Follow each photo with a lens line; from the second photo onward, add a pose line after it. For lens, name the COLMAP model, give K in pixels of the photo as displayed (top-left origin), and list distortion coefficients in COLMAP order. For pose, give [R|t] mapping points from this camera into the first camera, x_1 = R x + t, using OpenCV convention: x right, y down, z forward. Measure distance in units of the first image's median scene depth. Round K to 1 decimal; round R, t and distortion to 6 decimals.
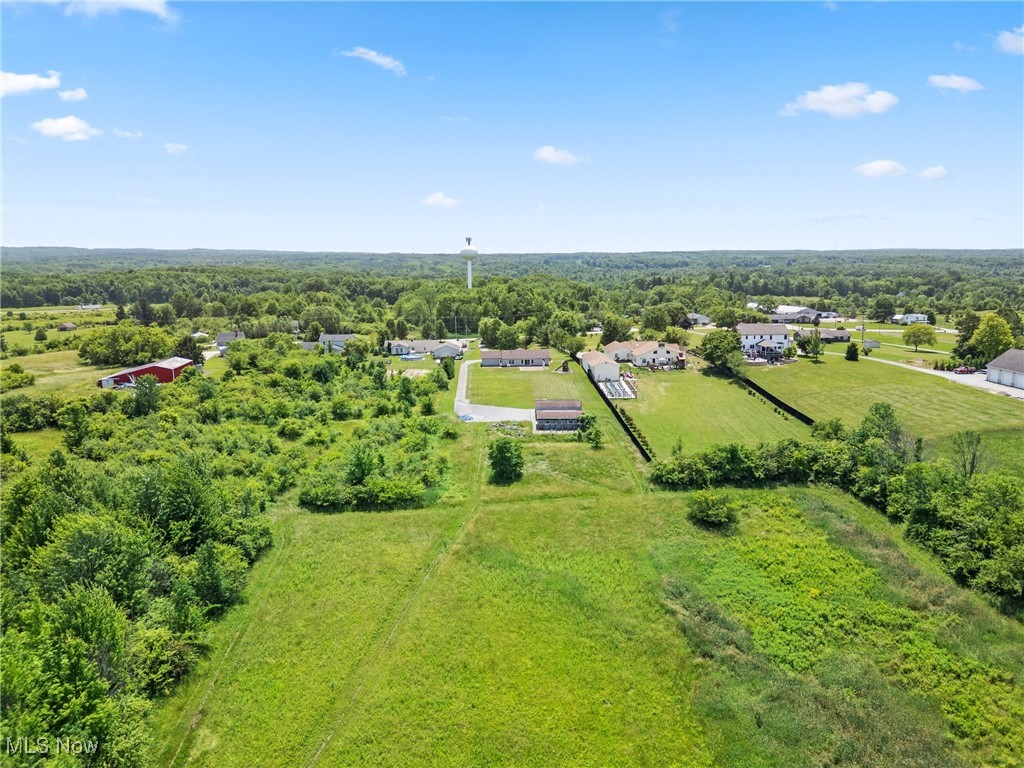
lens RADIAL K [[732.9, 0, 512.0], [0, 732.9, 384.0], [0, 0, 1]] dist [0.008054, -0.000113]
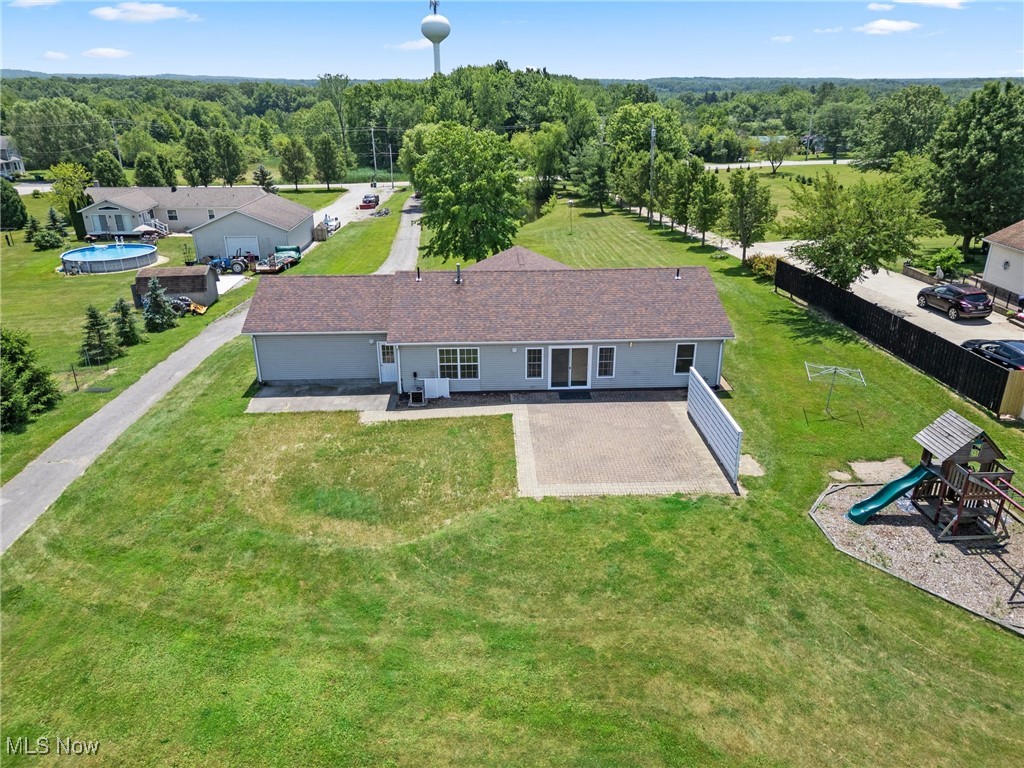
lens RADIAL K [[732.9, 0, 512.0], [0, 732.9, 384.0], [0, 0, 1]] dist [0.008054, -0.000113]
pose [[0.999981, 0.006135, 0.000468, 0.007130], [-0.006097, 0.977680, 0.210010, -0.040179], [0.000831, -0.210009, 0.977699, 0.612174]]
